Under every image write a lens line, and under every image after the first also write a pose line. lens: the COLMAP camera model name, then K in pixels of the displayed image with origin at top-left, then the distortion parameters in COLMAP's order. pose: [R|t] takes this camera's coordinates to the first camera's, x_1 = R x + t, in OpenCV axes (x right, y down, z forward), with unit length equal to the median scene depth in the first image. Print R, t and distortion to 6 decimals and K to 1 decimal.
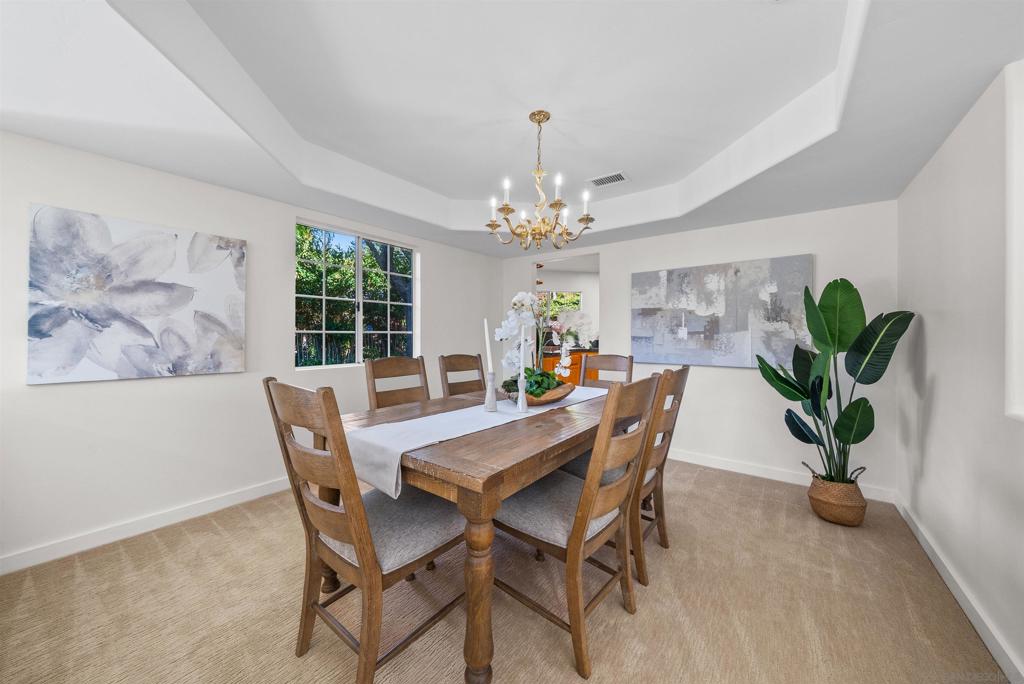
lens RADIAL K [[353.7, 0, 512.0], [0, 353.7, 342.0], [0, 0, 1]] dist [-0.007134, 0.000006]
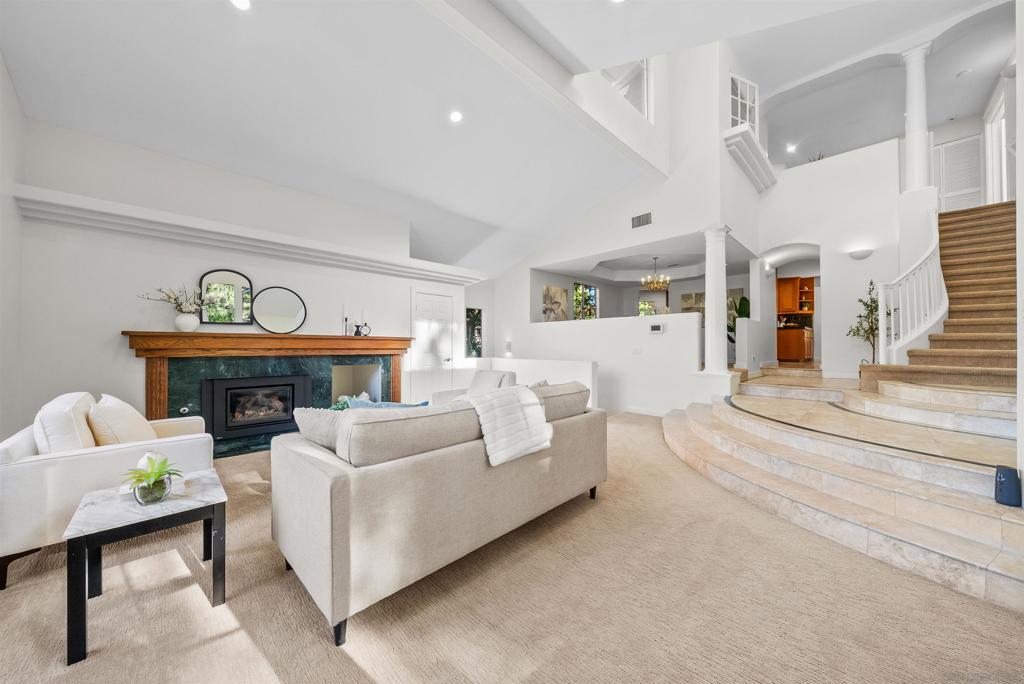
lens RADIAL K [[364.7, 0, 512.0], [0, 364.7, 342.0], [0, 0, 1]] dist [-0.018613, -0.000004]
pose [[0.987641, -0.003832, -0.156688, -0.901282], [0.000422, 0.999762, -0.021795, 0.405998], [0.156734, 0.021460, 0.987408, -3.376786]]
